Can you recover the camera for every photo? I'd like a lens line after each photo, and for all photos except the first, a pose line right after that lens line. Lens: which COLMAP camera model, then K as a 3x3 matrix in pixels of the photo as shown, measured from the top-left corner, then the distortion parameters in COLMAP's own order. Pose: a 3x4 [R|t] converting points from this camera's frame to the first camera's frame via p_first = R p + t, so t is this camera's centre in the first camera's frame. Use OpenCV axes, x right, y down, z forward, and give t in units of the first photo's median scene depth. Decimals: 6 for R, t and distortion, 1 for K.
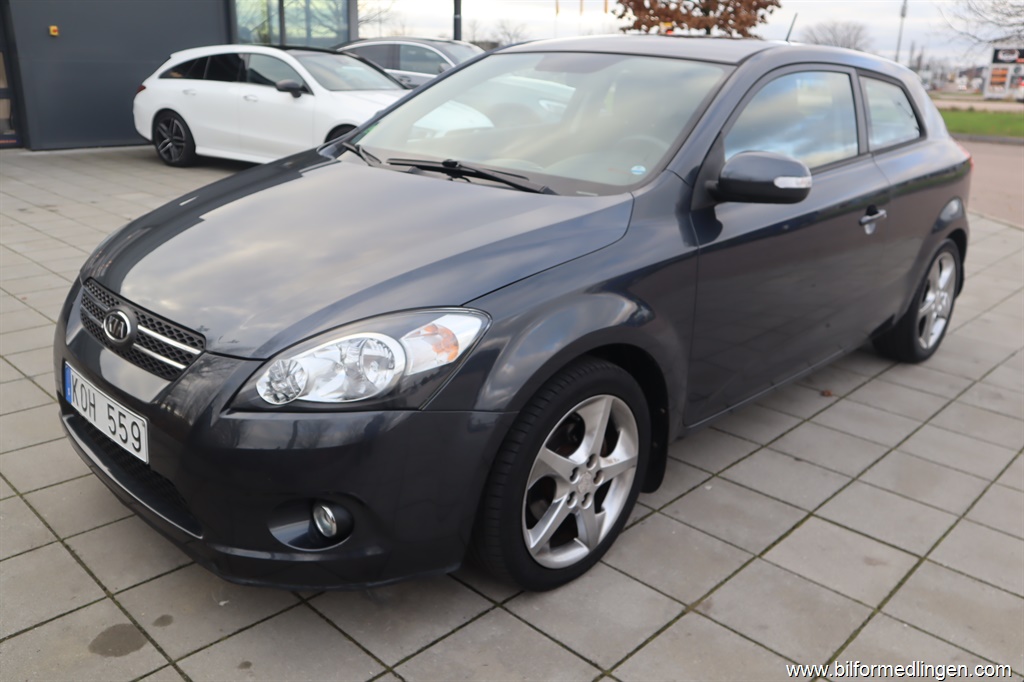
lens RADIAL K [[832.3, 0, 512.0], [0, 832.3, 341.0], [0, 0, 1]] dist [-0.065962, 0.081358]
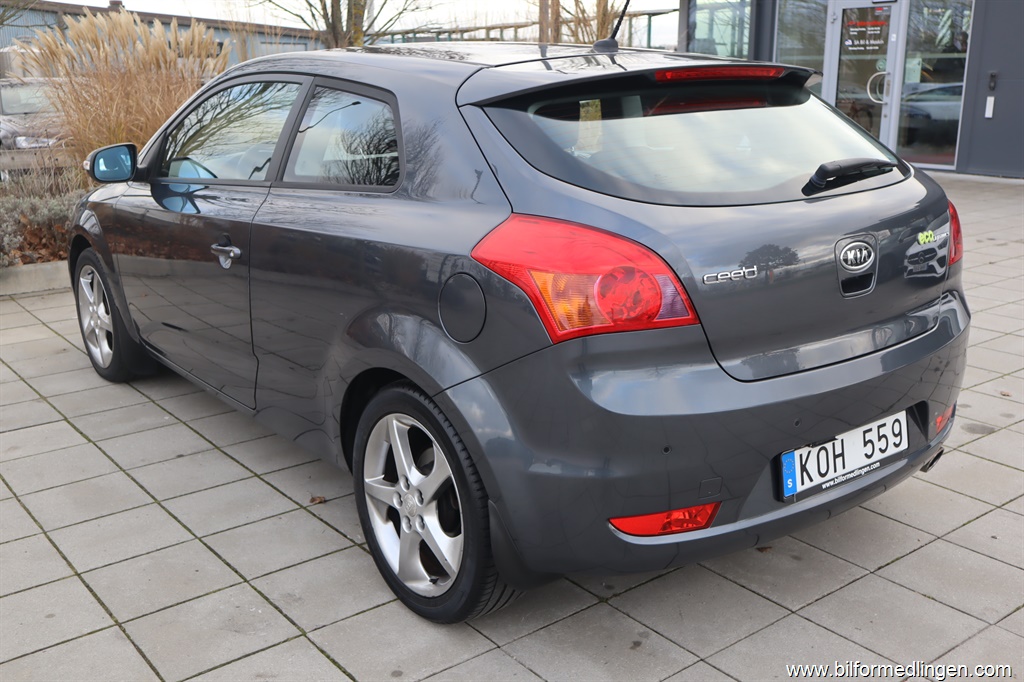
lens RADIAL K [[1030.6, 0, 512.0], [0, 1030.6, 341.0], [0, 0, 1]] dist [-0.005403, 0.038744]
pose [[-0.132323, 0.230329, -0.964074, 1.886447], [-0.319984, 0.910626, 0.261479, -0.566484], [0.938137, 0.343088, -0.046795, 1.783234]]
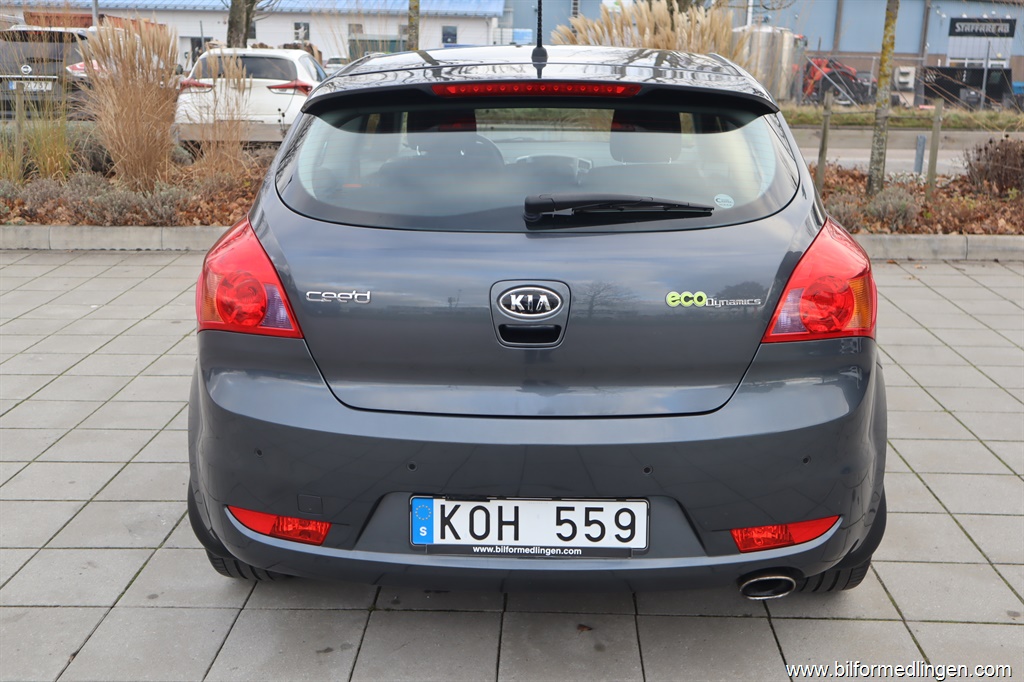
lens RADIAL K [[1120.5, 0, 512.0], [0, 1120.5, 341.0], [0, 0, 1]] dist [0.006652, 0.005669]
pose [[-0.740396, 0.145055, -0.656333, 1.487106], [-0.240959, 0.854264, 0.460621, -0.907717], [0.627497, 0.499191, -0.597541, 2.630117]]
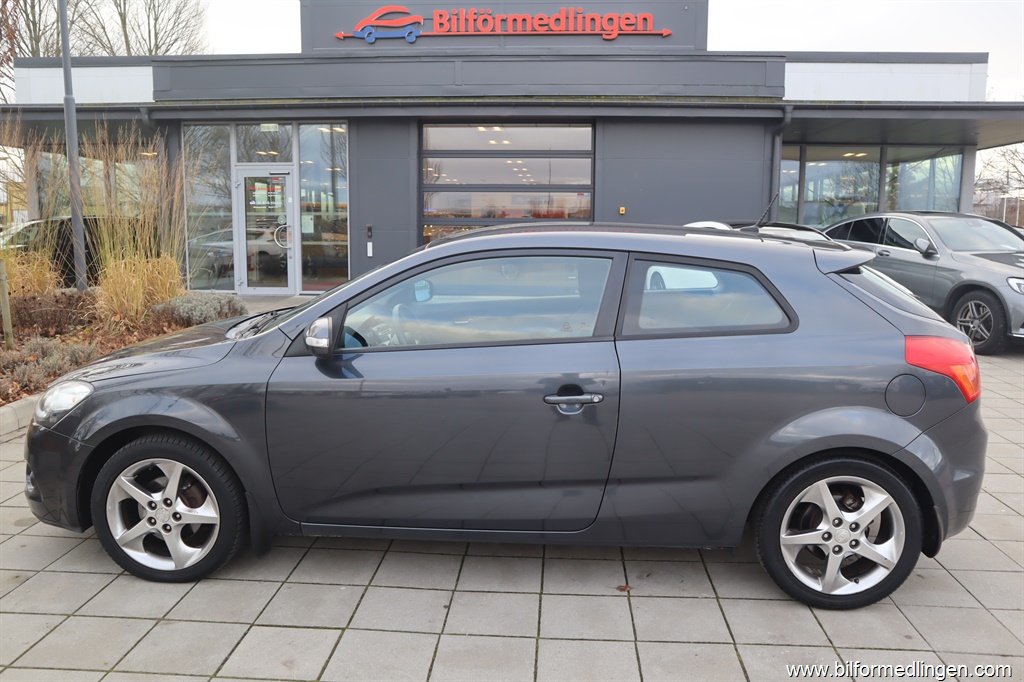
lens RADIAL K [[832.3, 0, 512.0], [0, 832.3, 341.0], [0, 0, 1]] dist [-0.065962, 0.081358]
pose [[0.650235, 0.093880, -0.753910, 1.498308], [-0.236528, 0.968034, -0.083458, -0.150494], [0.721976, 0.232589, 0.651655, 0.374482]]
